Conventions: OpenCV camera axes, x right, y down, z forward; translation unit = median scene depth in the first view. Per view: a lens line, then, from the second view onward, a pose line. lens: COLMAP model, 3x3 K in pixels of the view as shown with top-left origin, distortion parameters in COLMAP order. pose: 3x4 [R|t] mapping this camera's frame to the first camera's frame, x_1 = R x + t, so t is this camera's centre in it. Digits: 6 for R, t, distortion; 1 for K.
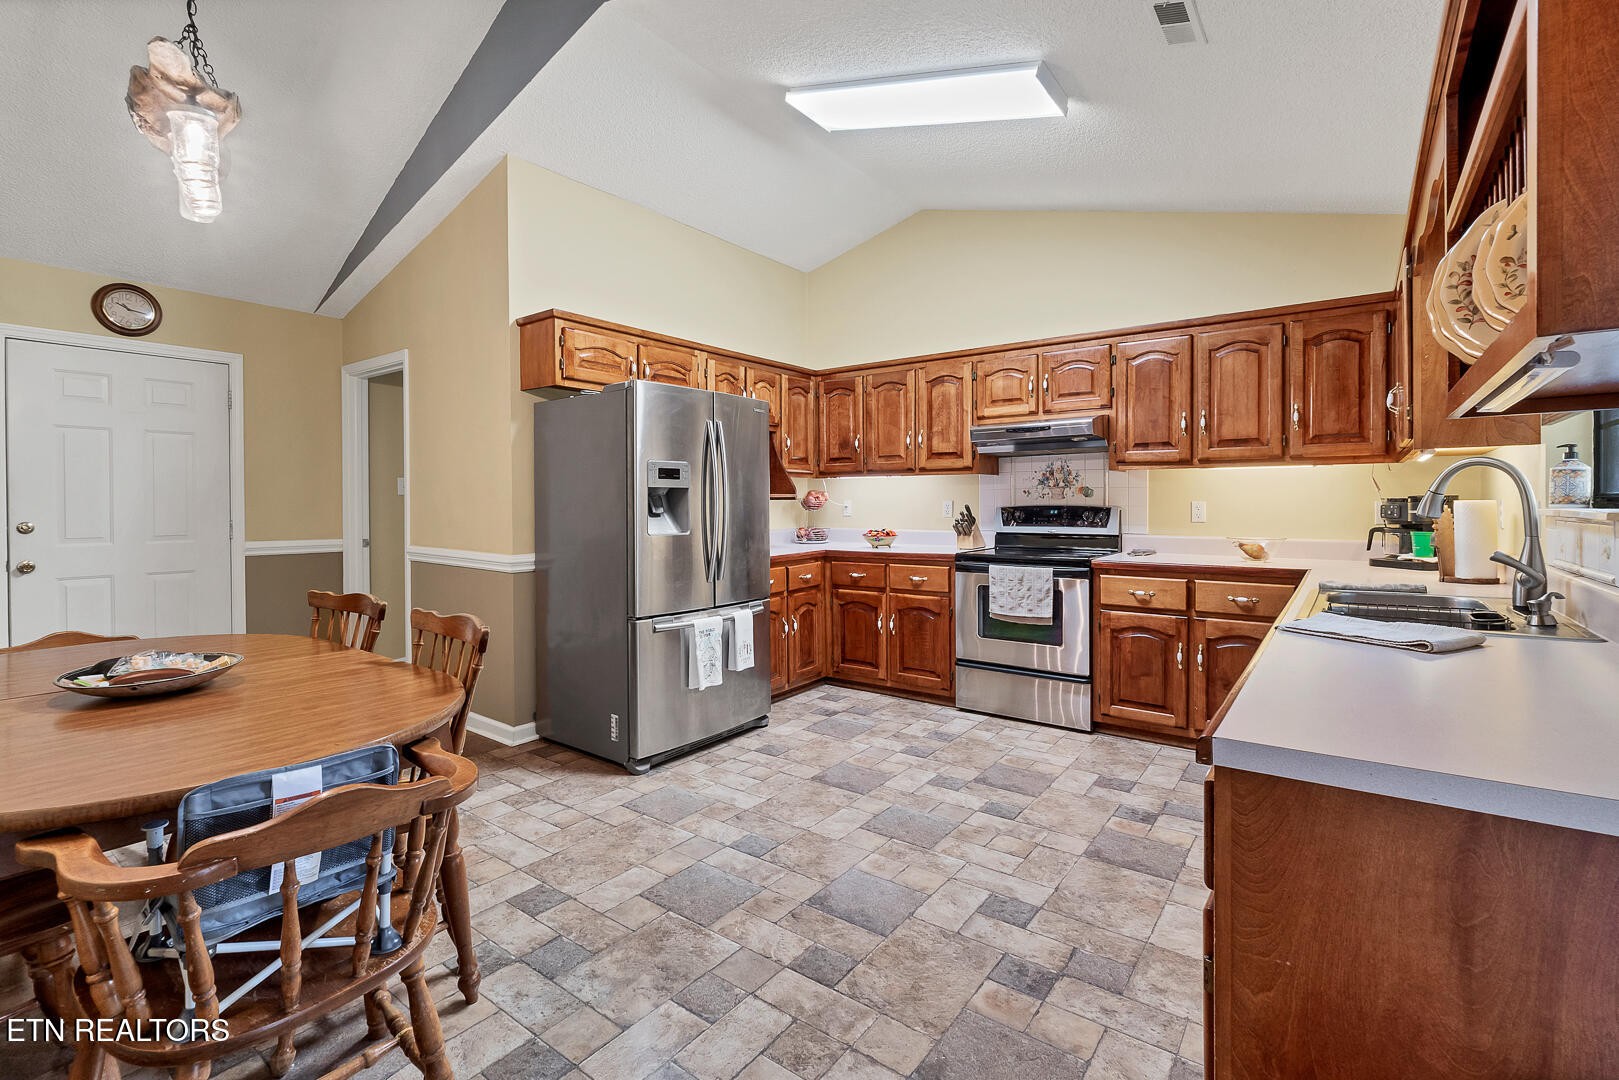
lens RADIAL K [[694.3, 0, 866.7], [0, 694.3, 508.2], [0, 0, 1]] dist [0.000108, -0.004188]
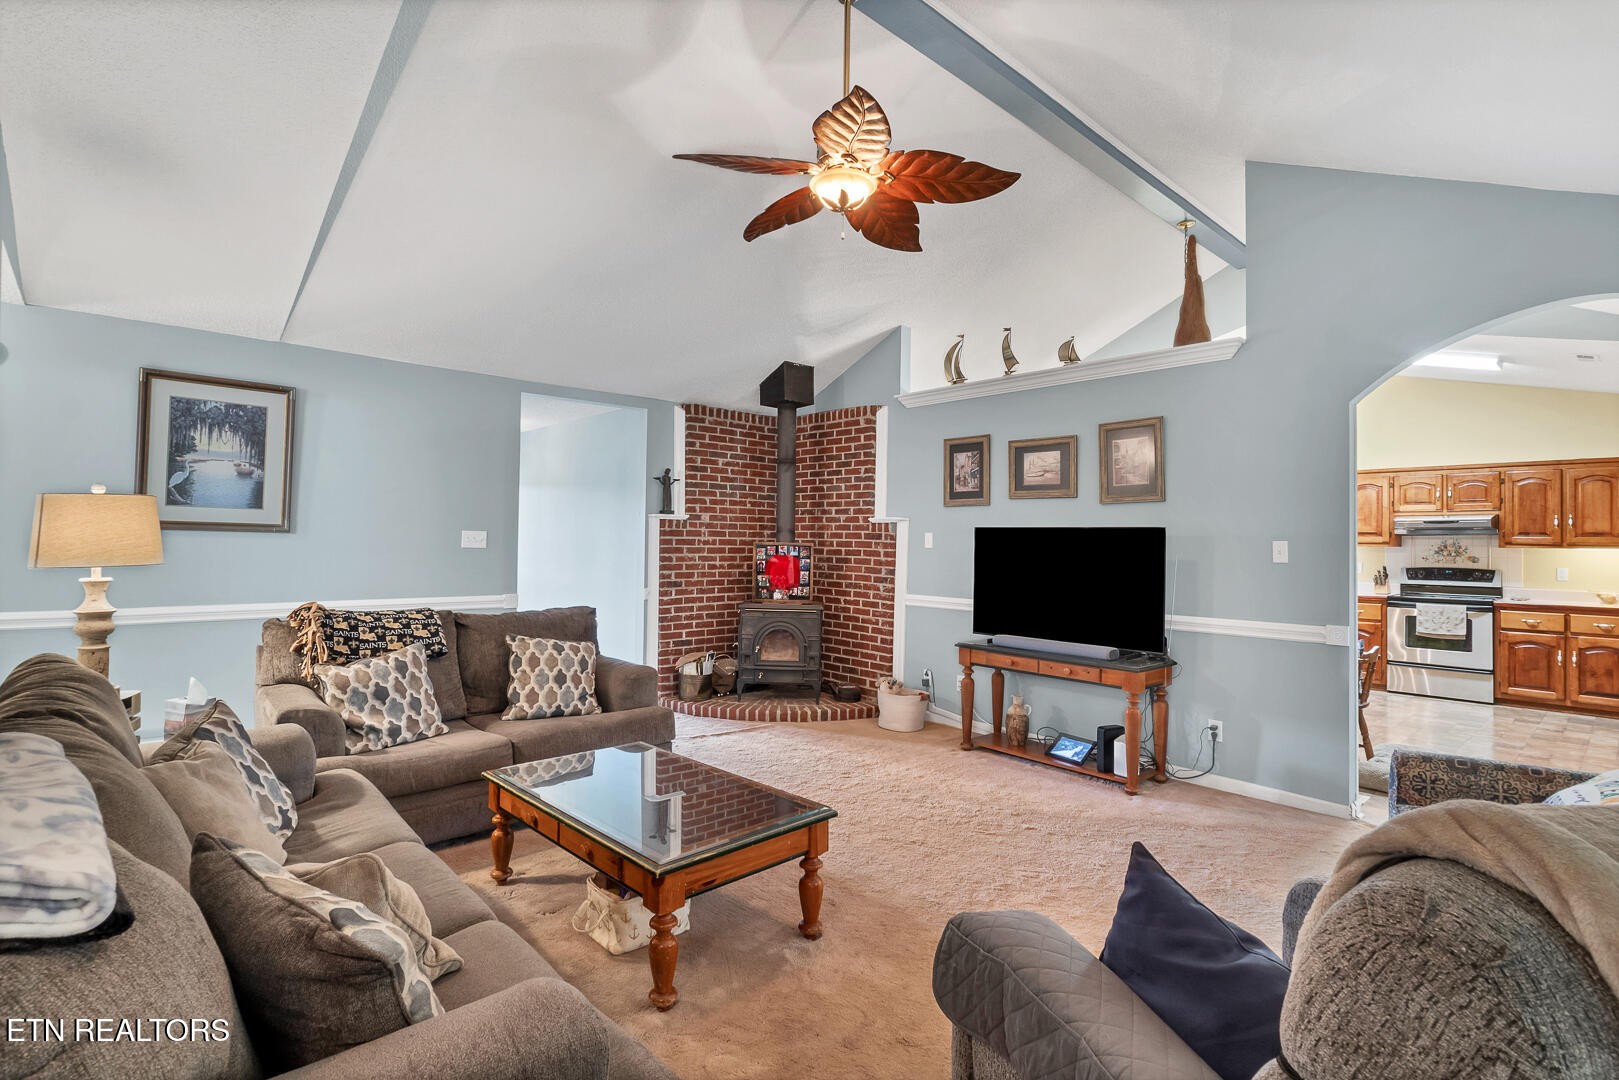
lens RADIAL K [[775.4, 0, 793.9], [0, 775.4, 522.8], [0, 0, 1]] dist [-0.004671, -0.003969]
pose [[0.967499, 0.010426, -0.252660, -0.849868], [-0.018642, 0.999372, -0.030147, -0.029538], [0.252187, 0.033877, 0.967085, -1.250811]]
